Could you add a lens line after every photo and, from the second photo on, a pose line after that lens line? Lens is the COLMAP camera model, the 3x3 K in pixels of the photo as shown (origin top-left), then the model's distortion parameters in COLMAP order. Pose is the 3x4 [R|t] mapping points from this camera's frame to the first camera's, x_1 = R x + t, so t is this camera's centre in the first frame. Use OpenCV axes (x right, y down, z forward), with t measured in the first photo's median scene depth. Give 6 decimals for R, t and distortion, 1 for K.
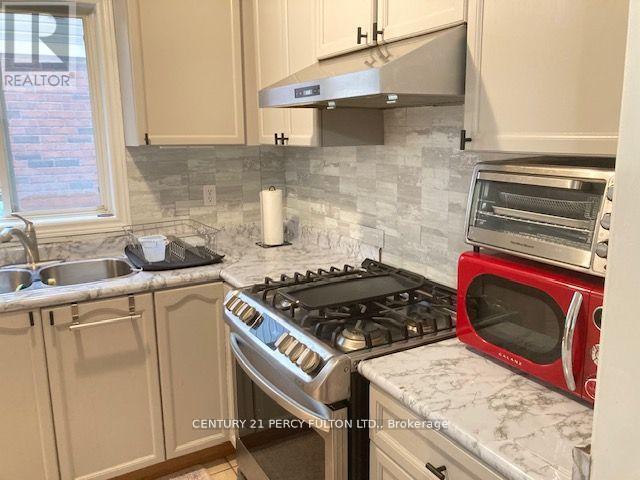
lens RADIAL K [[526.4, 0, 320.0], [0, 526.4, 240.0], [0, 0, 1]] dist [0.032225, -0.072153]
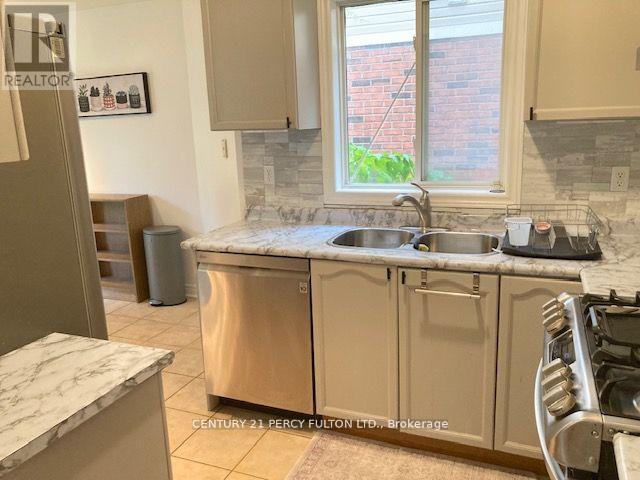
lens RADIAL K [[520.7, 0, 320.0], [0, 520.7, 240.0], [0, 0, 1]] dist [0.036388, 0.002338]
pose [[0.613983, 0.168184, -0.771193, 0.191927], [-0.127359, 0.985342, 0.113490, -0.029431], [0.778976, 0.028538, 0.626404, 0.138576]]
